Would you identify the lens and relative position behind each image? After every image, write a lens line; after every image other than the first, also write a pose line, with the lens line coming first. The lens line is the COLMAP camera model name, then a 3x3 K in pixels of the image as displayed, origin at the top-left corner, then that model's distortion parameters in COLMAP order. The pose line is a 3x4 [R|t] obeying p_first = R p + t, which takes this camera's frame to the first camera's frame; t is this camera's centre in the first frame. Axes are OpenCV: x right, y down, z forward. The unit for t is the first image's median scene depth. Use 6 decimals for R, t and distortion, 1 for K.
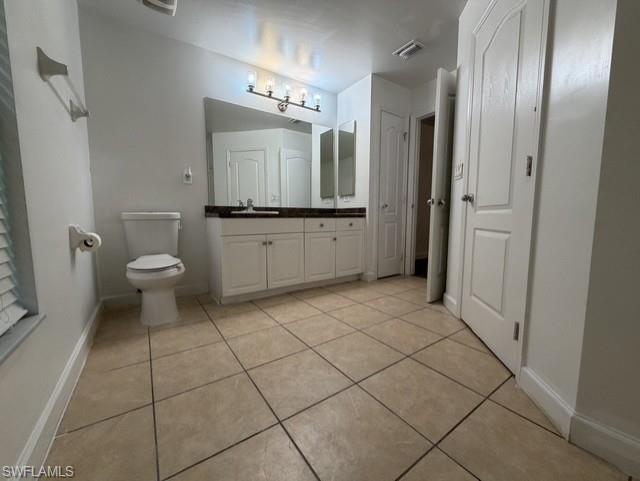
lens RADIAL K [[254.7, 0, 320.0], [0, 254.7, 240.5], [0, 0, 1]] dist [-0.000649, -0.000166]
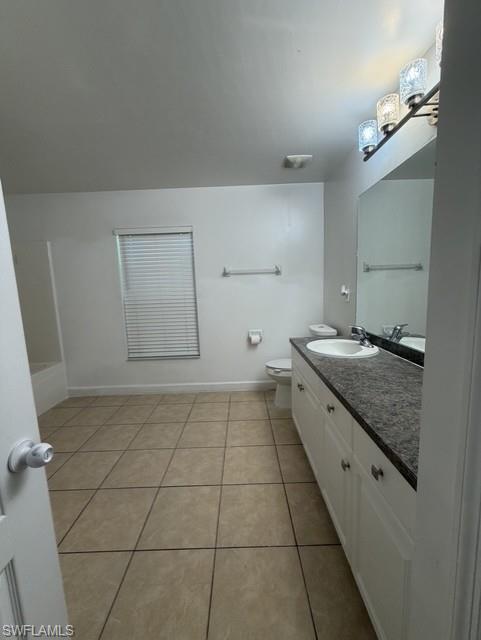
lens RADIAL K [[254.7, 0, 240.5], [0, 254.7, 320.0], [0, 0, 1]] dist [-0.000649, -0.000166]
pose [[-0.575201, 0.124048, -0.808552, 0.627606], [-0.040172, 0.982959, 0.179383, -0.403909], [0.817025, 0.135662, -0.560416, 1.599344]]
